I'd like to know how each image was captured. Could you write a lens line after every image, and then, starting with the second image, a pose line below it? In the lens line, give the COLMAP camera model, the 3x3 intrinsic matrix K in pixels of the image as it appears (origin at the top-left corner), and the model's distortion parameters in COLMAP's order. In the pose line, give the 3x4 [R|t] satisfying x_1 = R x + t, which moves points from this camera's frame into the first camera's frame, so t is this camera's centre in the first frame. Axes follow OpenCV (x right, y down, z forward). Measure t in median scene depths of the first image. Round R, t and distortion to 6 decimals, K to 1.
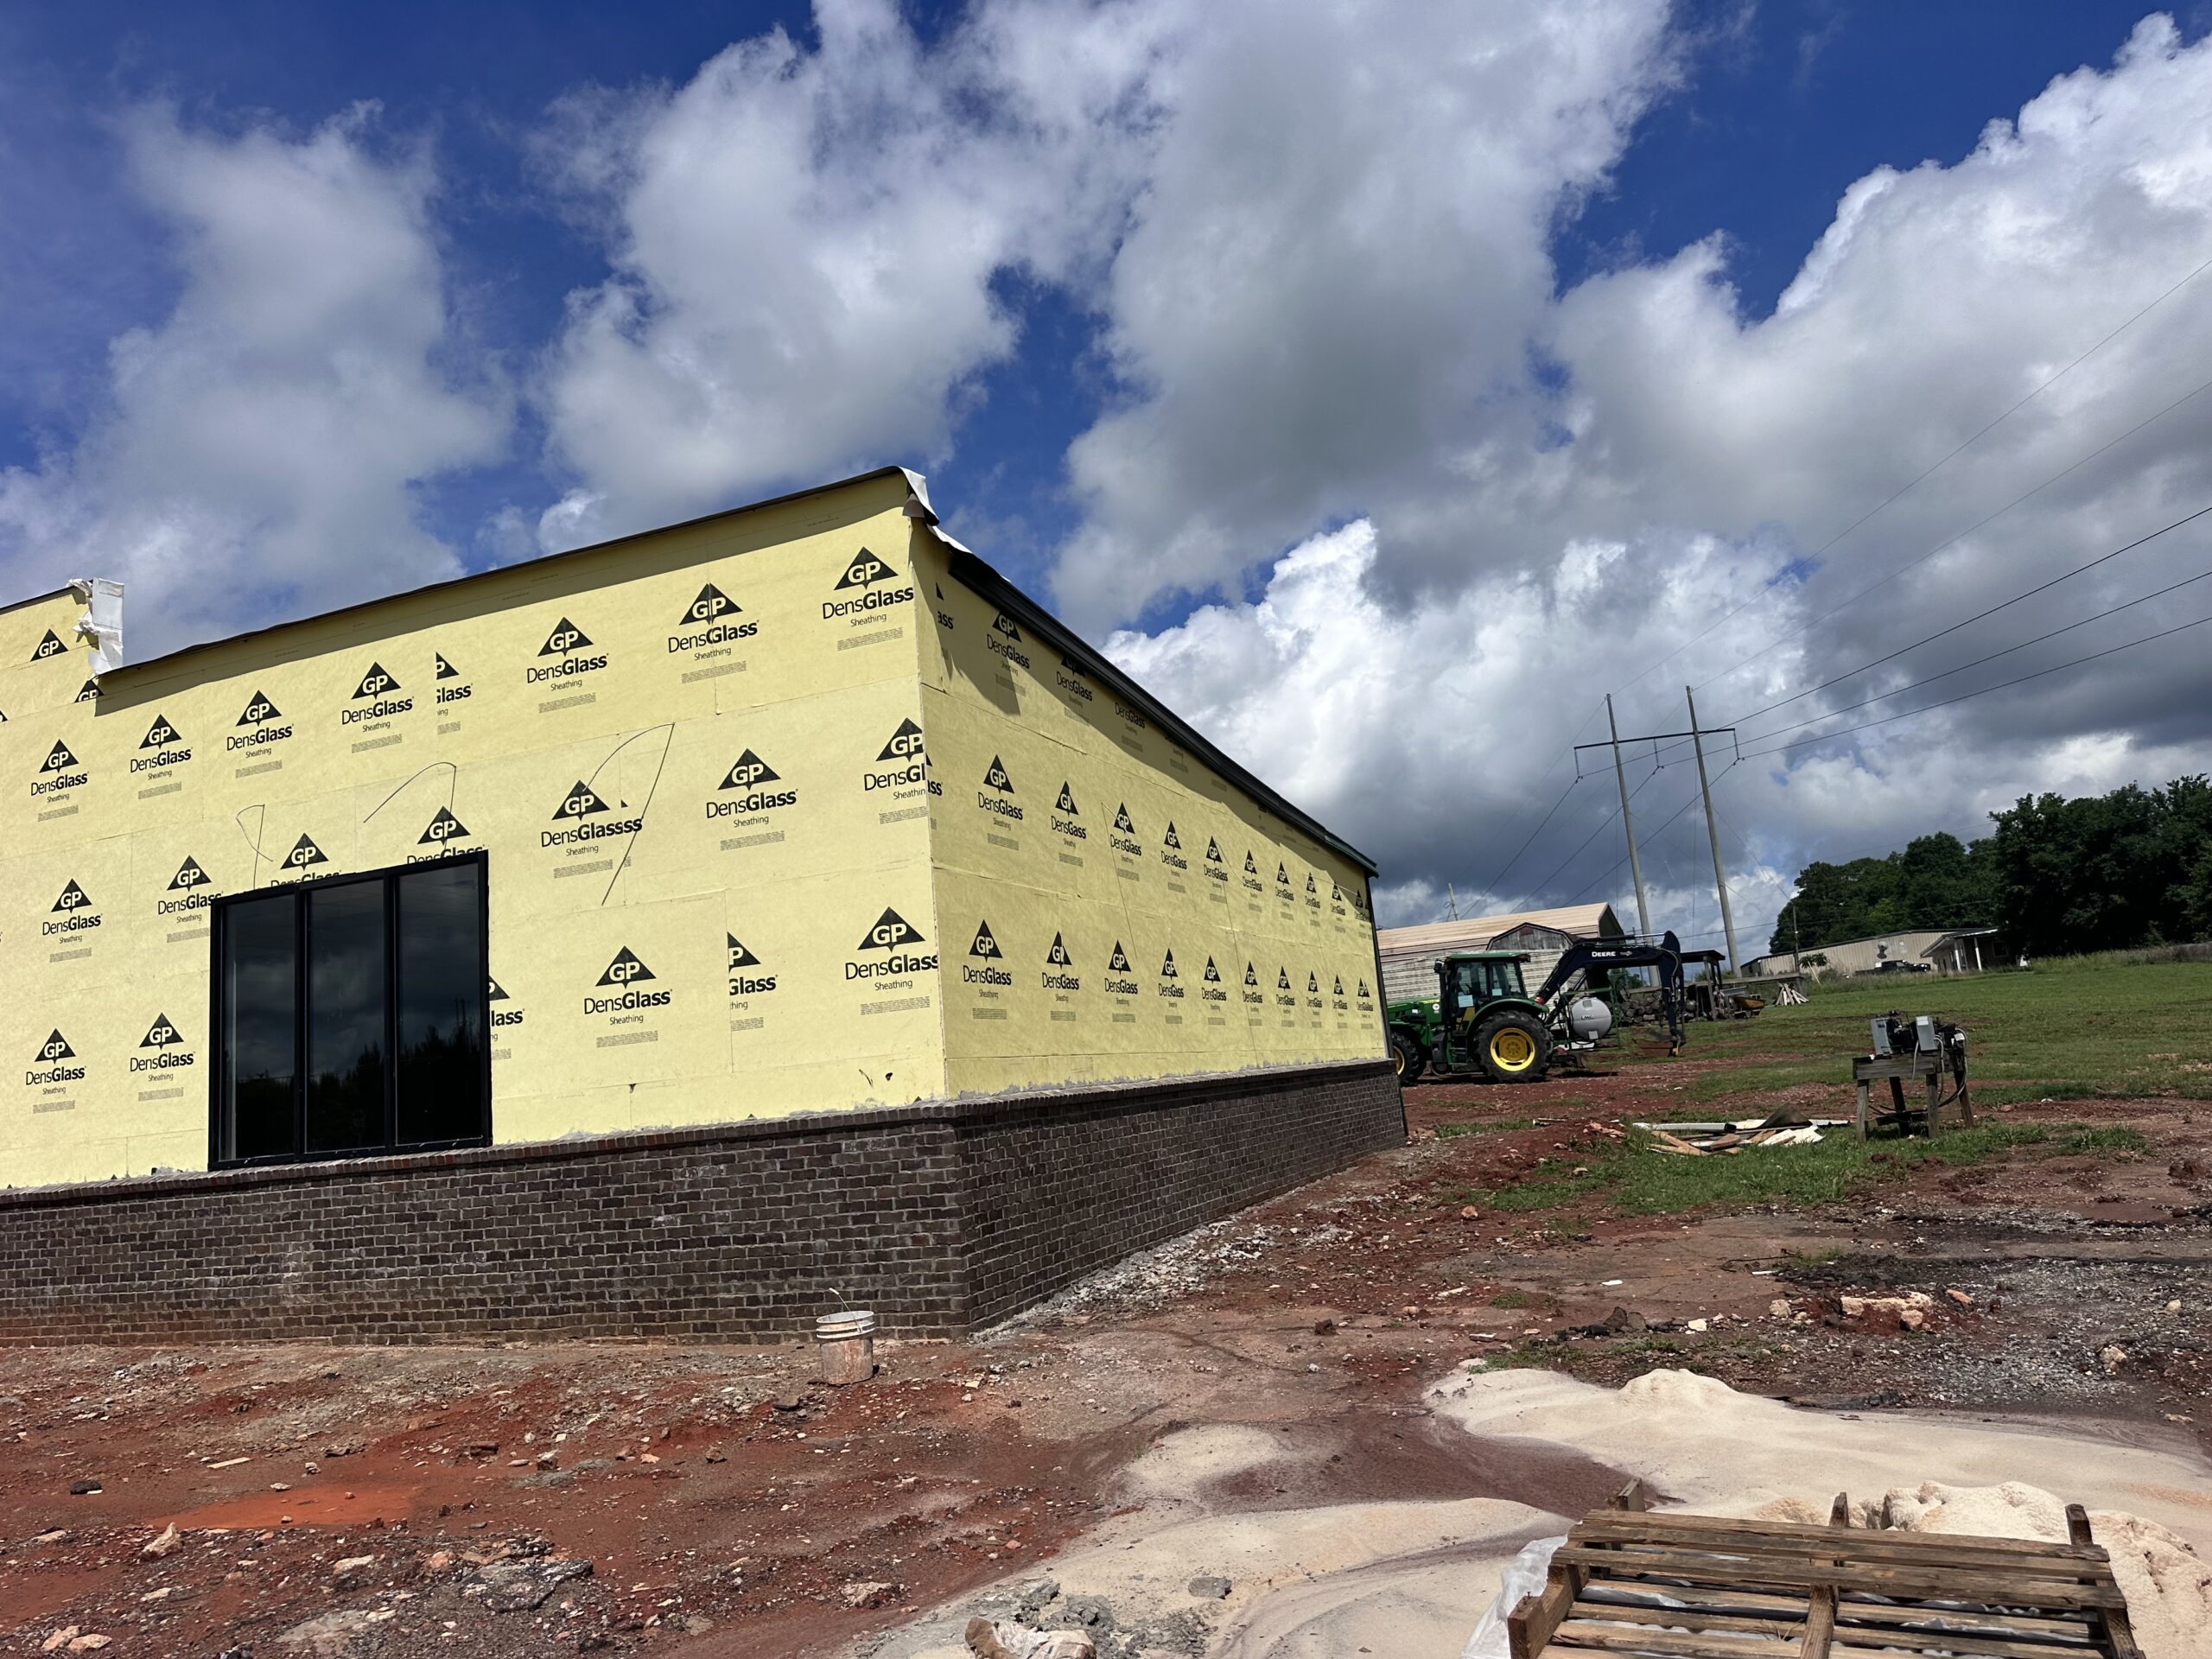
lens RADIAL K [[1527.2, 0, 1106.0], [0, 1527.2, 829.5], [0, 0, 1]] dist [0.195094, -0.341479]
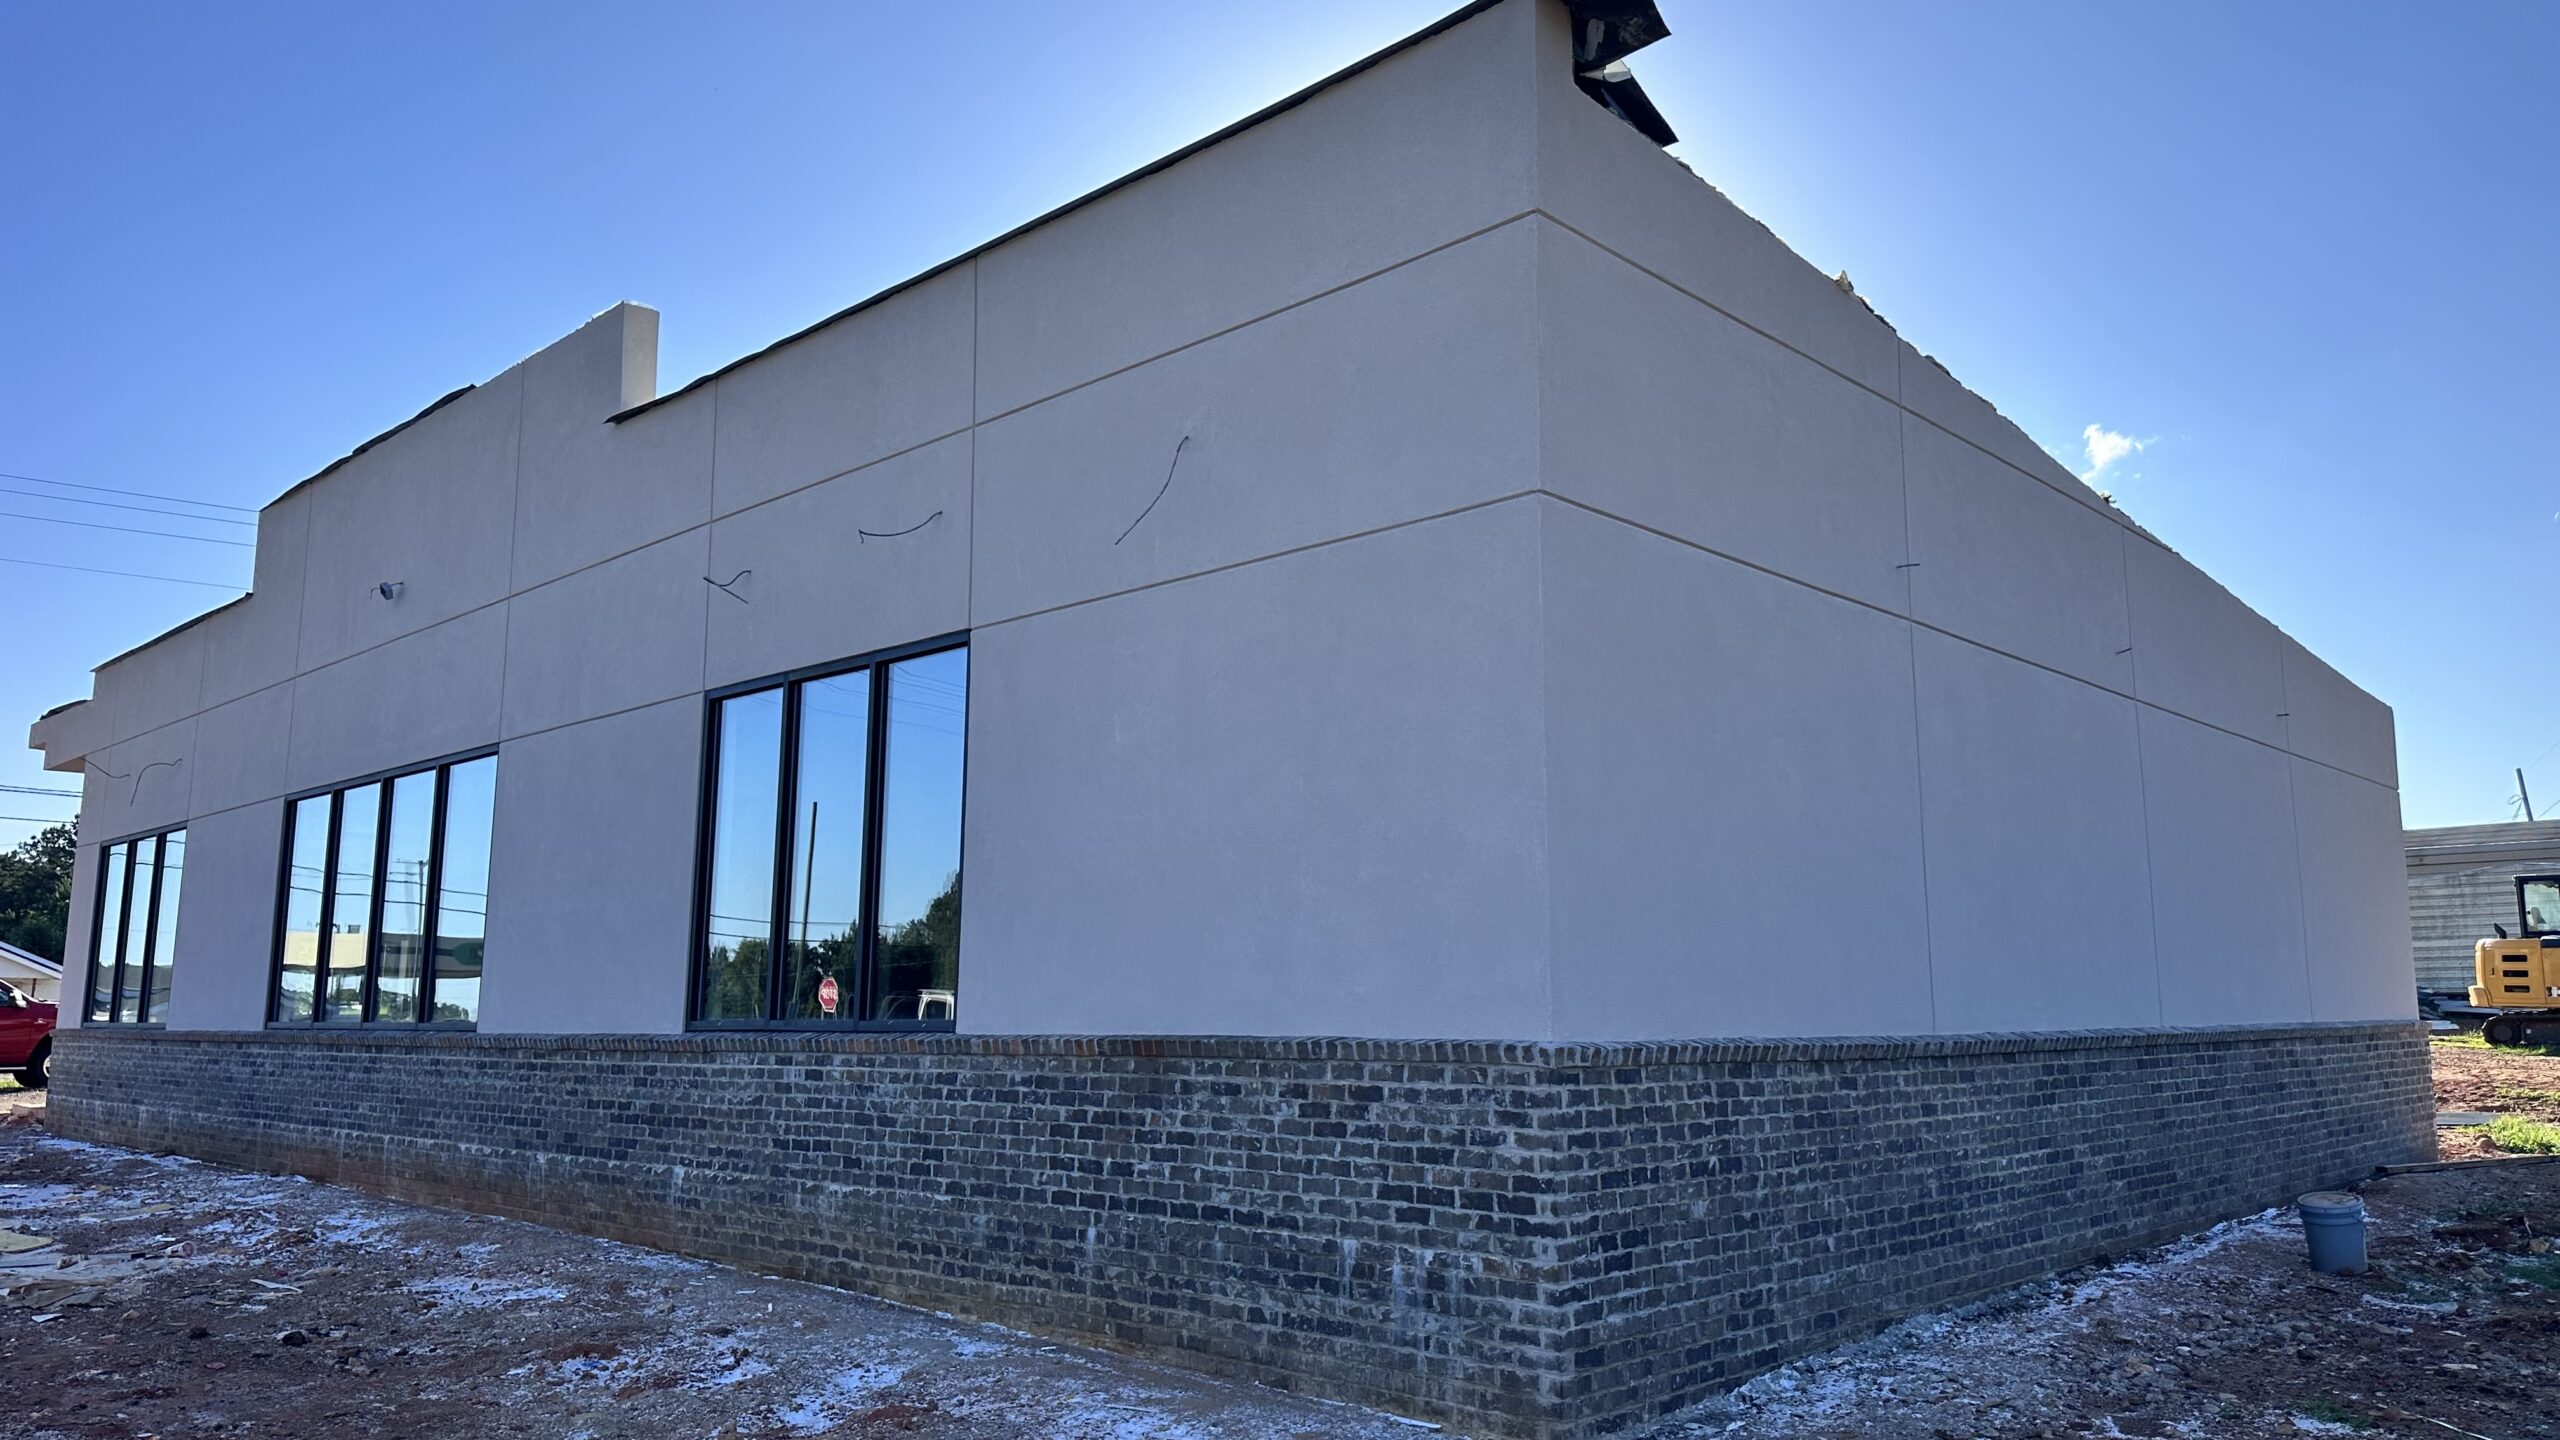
lens RADIAL K [[1787.2, 0, 1303.1], [0, 1787.2, 727.9], [0, 0, 1]] dist [0.240153, -0.434311]
pose [[0.935613, 0.031960, -0.351578, 0.047152], [-0.022720, 0.999280, 0.030378, 0.035598], [0.352296, -0.020434, 0.935666, 0.298991]]
